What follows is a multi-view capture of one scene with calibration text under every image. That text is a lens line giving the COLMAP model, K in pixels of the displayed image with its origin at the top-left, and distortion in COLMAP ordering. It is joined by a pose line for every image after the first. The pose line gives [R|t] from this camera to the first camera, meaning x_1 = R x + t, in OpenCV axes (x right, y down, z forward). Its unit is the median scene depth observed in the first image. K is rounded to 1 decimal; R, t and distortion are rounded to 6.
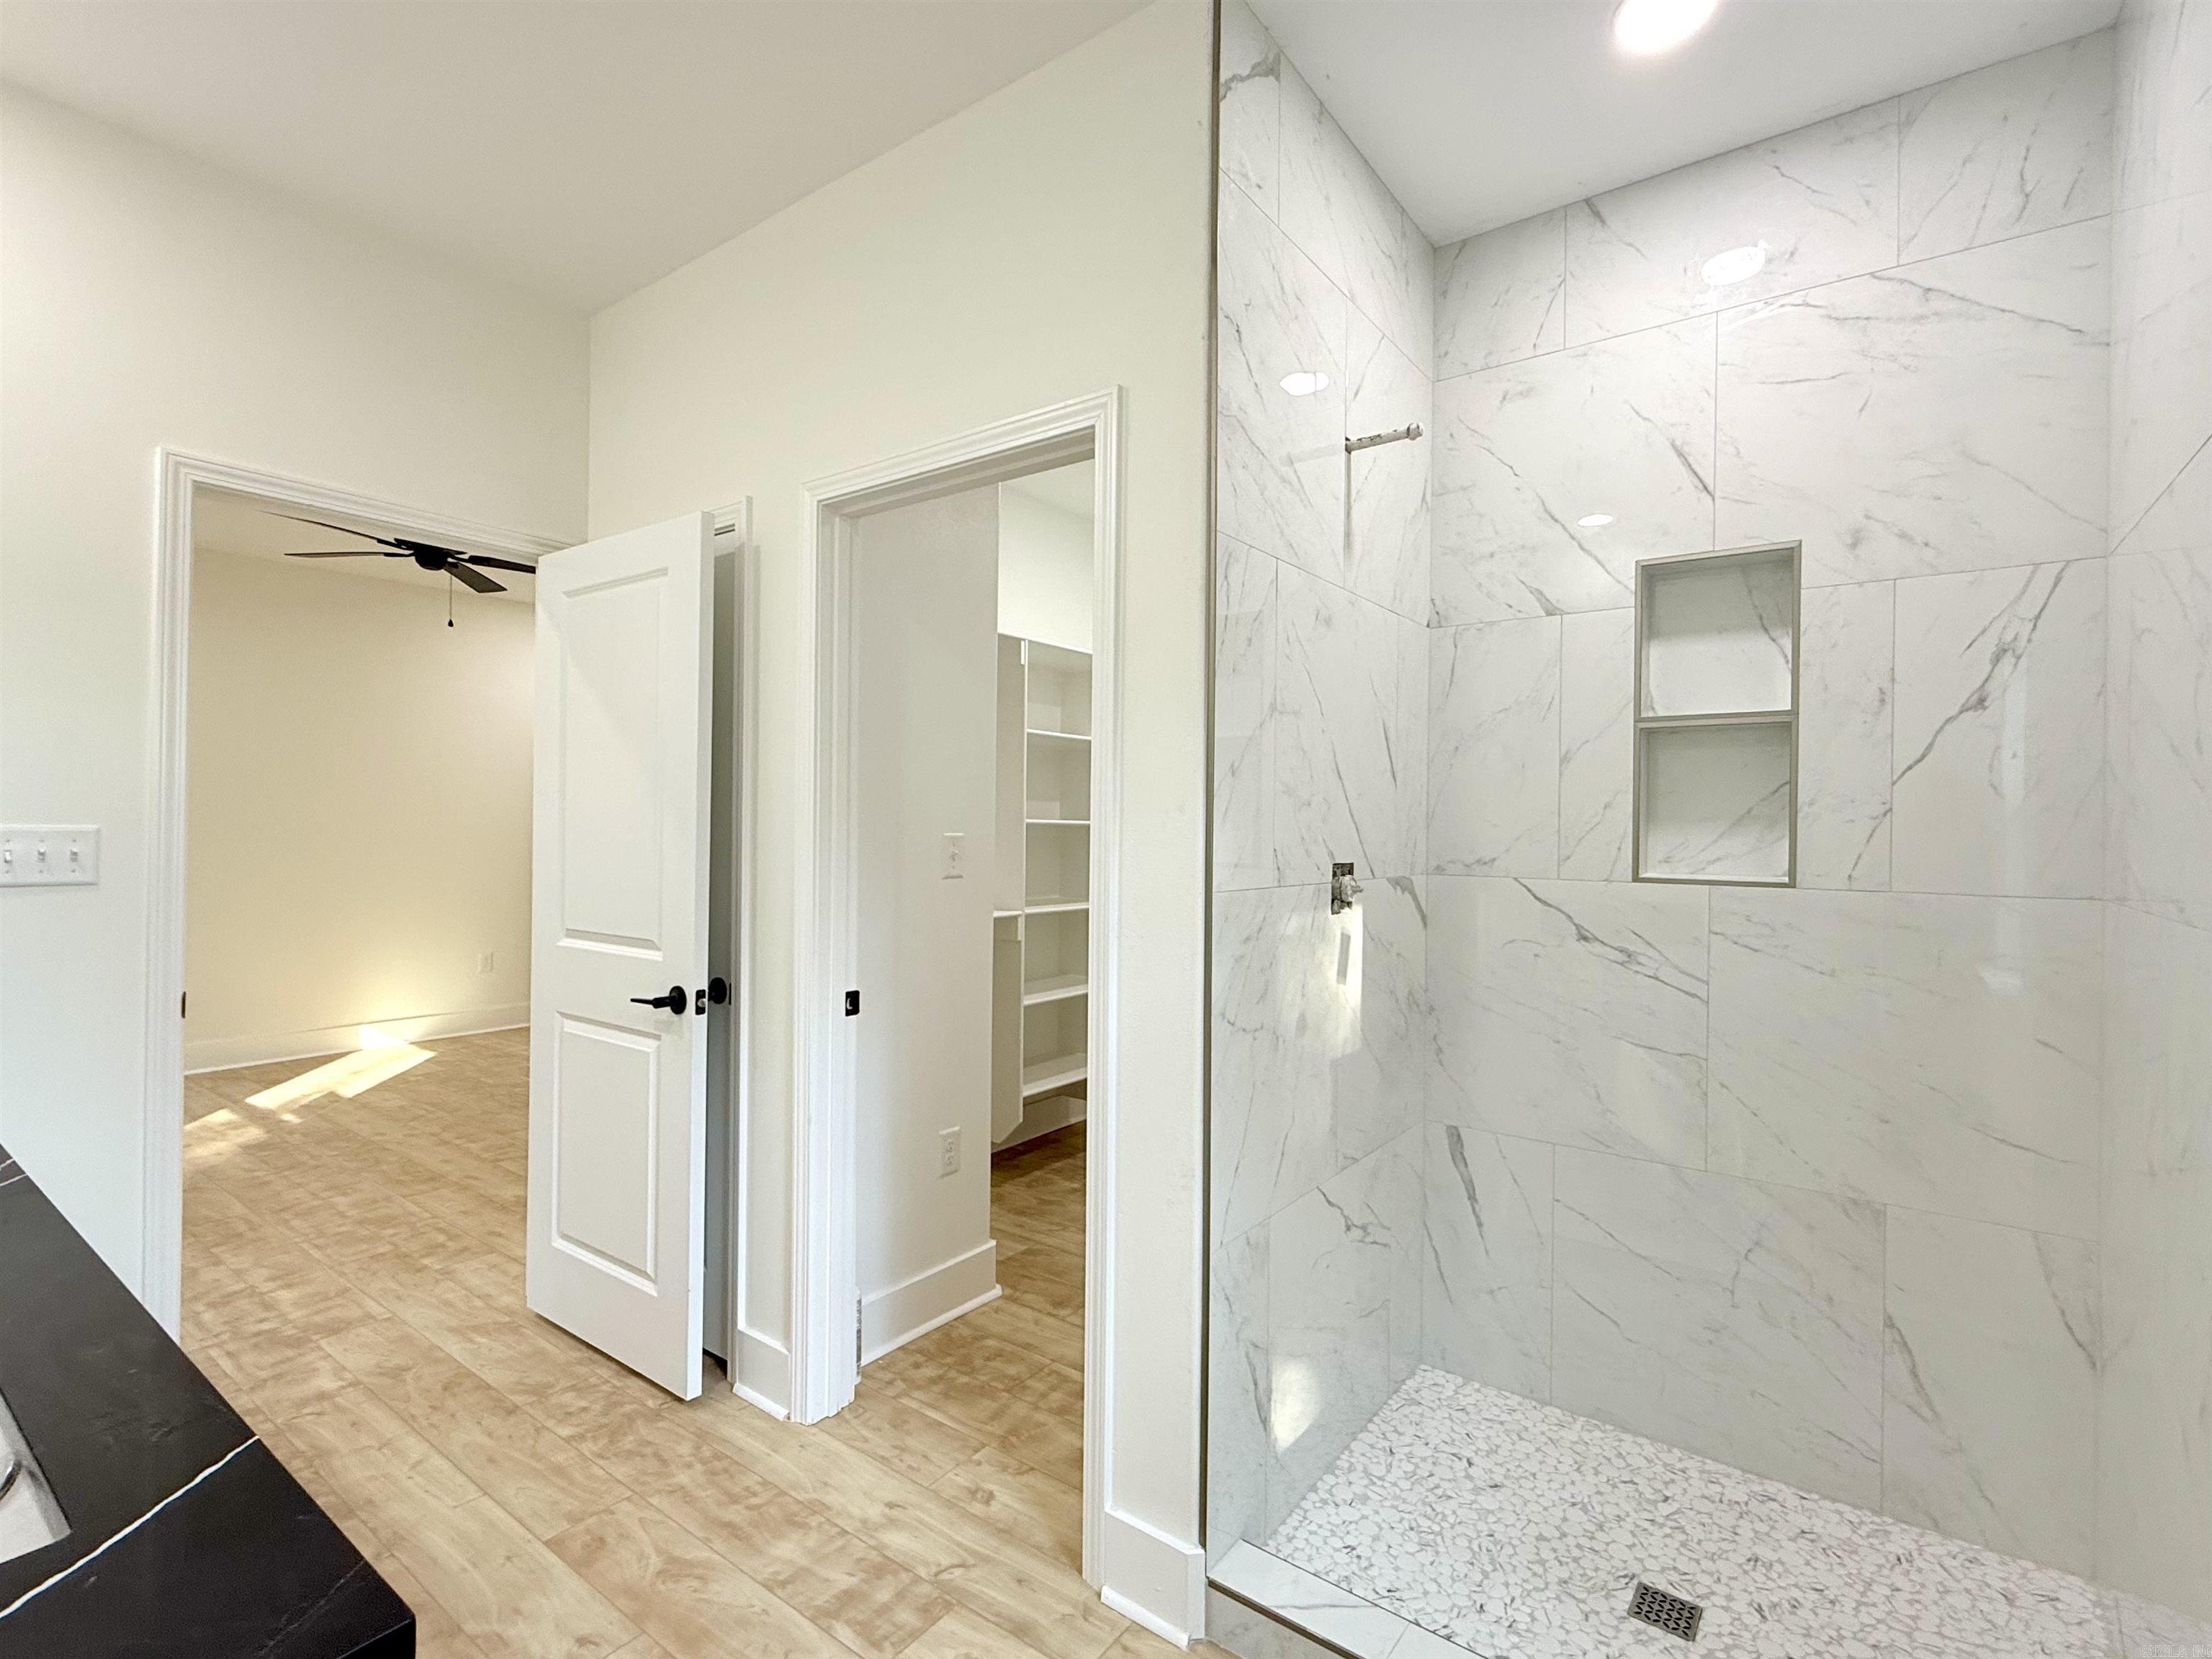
lens RADIAL K [[1048.5, 0, 1106.0], [0, 1048.5, 829.5], [0, 0, 1]] dist [-0.000068, -0.000885]
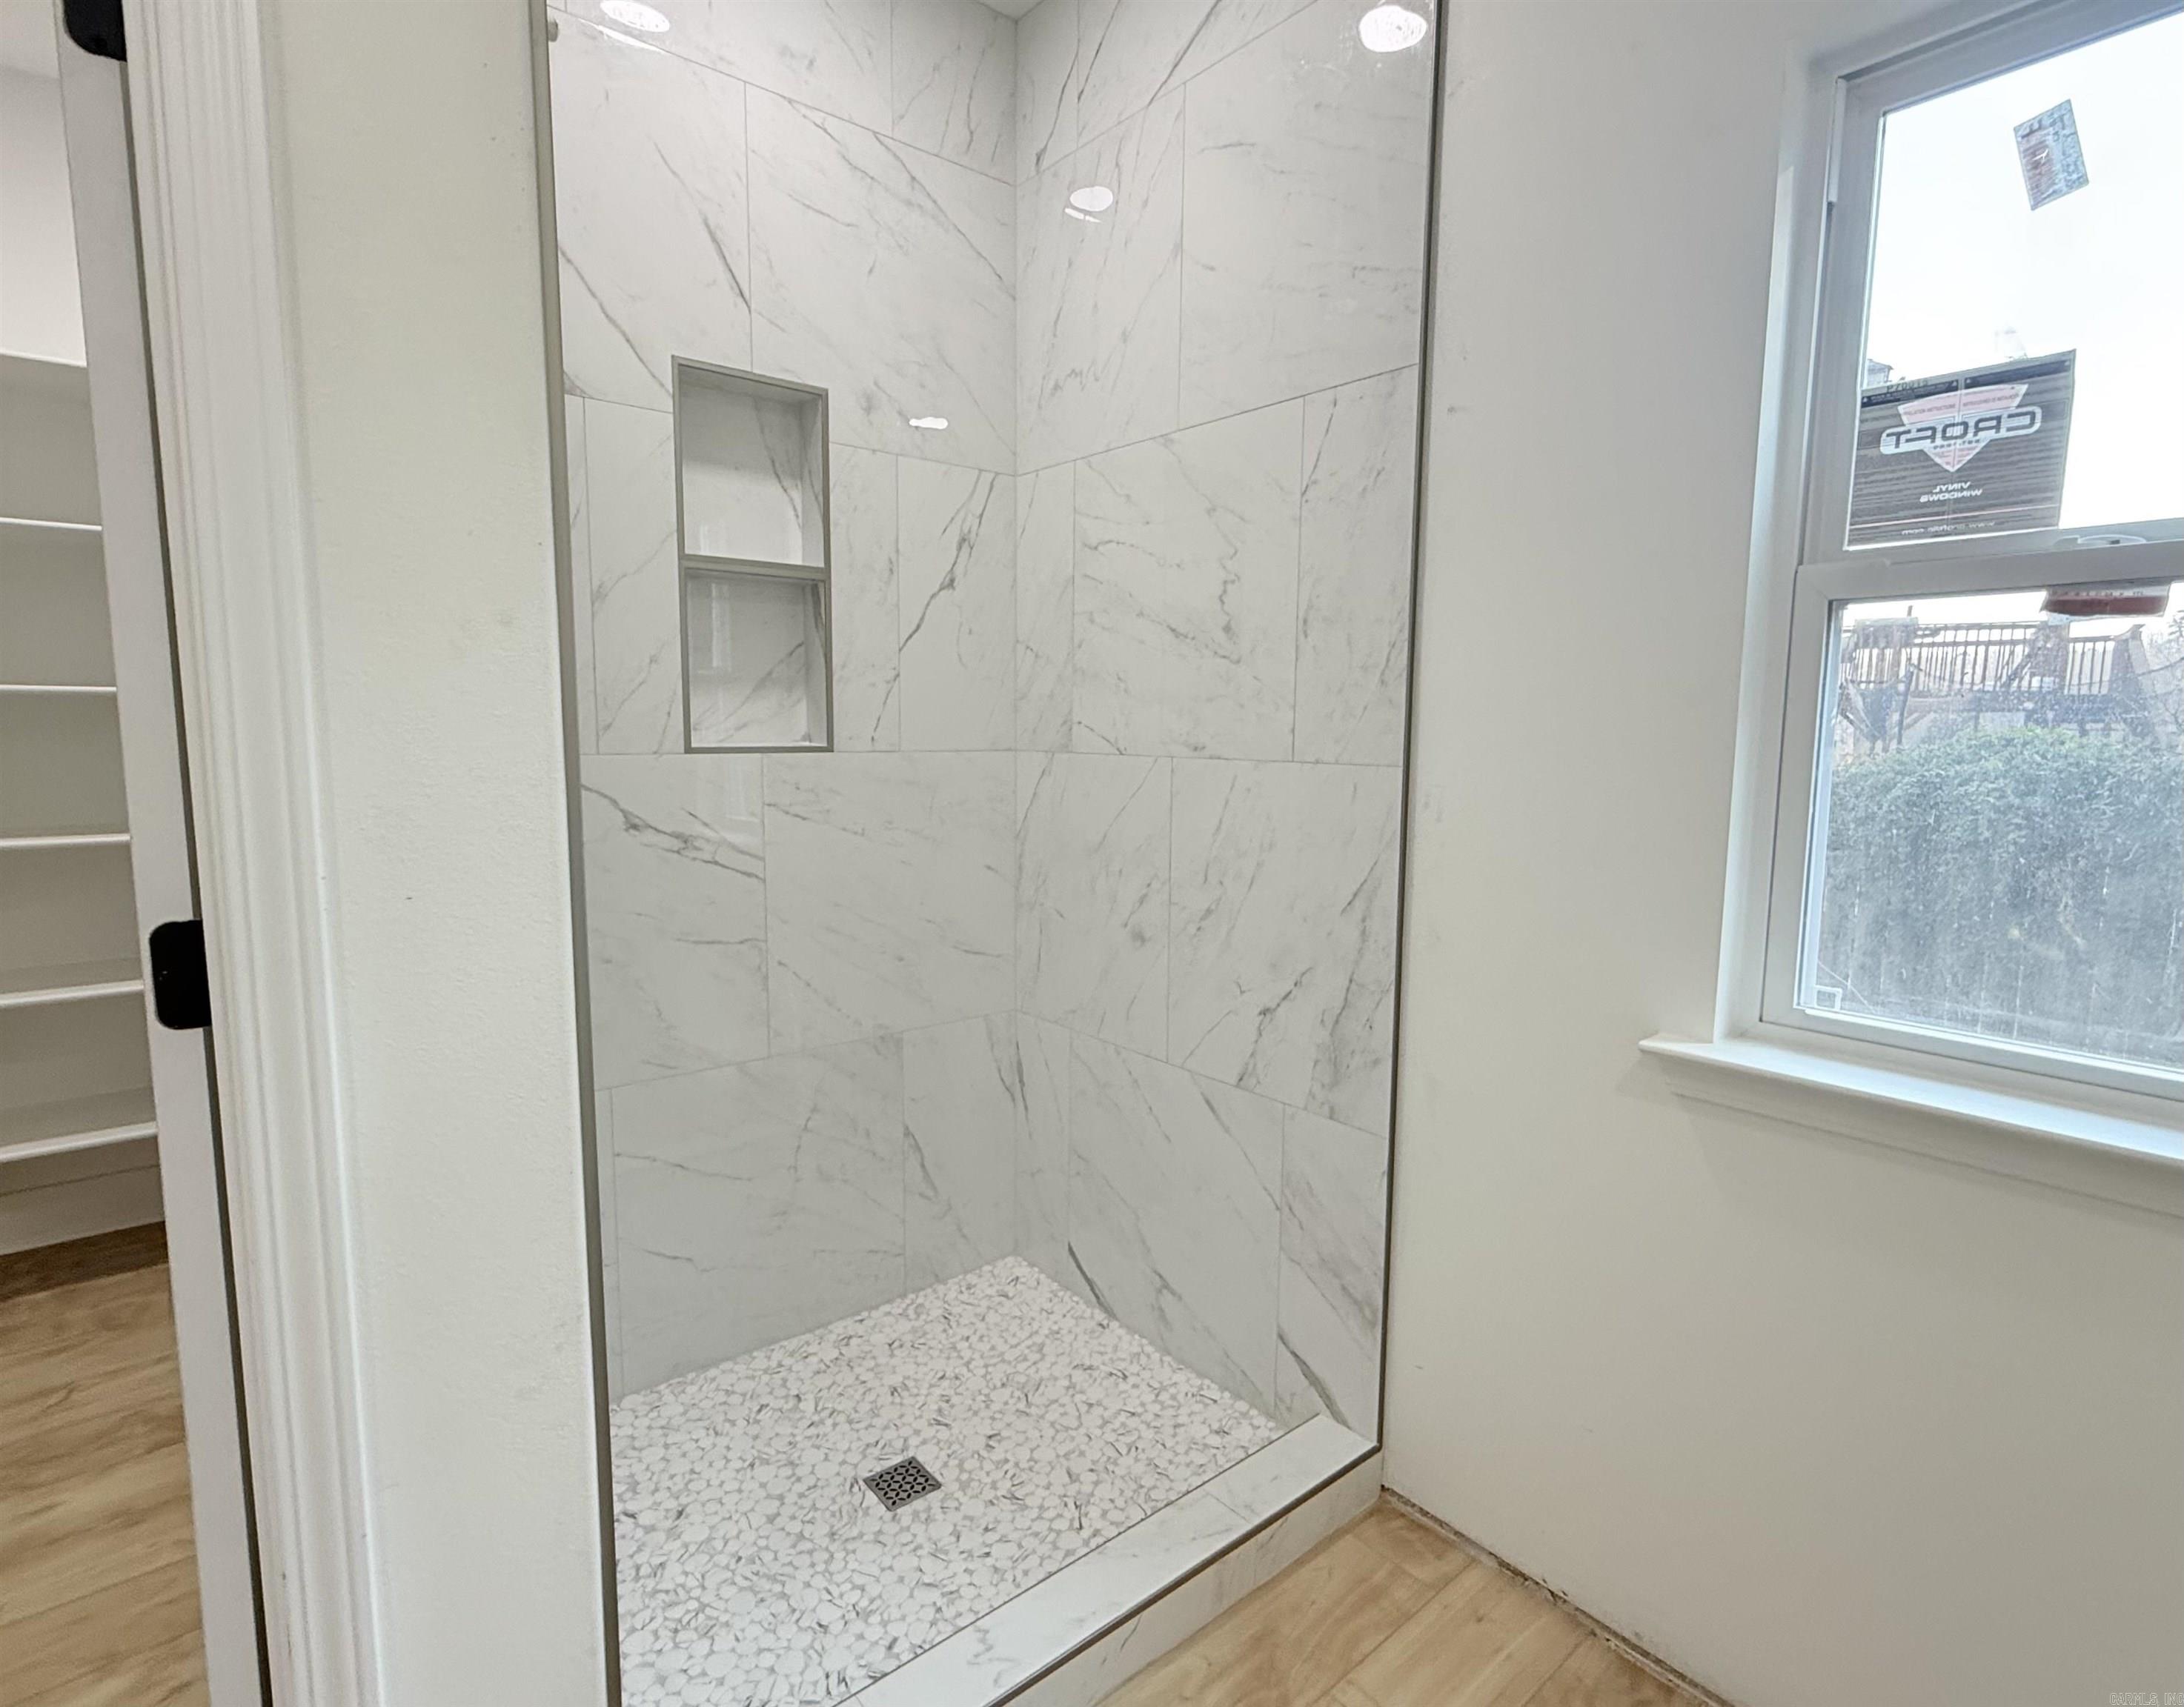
lens RADIAL K [[1096.6, 0, 1092.0], [0, 1096.6, 853.5], [0, 0, 1]] dist [-0.001638, -0.000205]
pose [[0.235029, -0.121103, 0.964414, -0.306322], [0.000196, 0.992214, 0.124546, 0.022361], [-0.971988, -0.029083, 0.233223, 0.522891]]
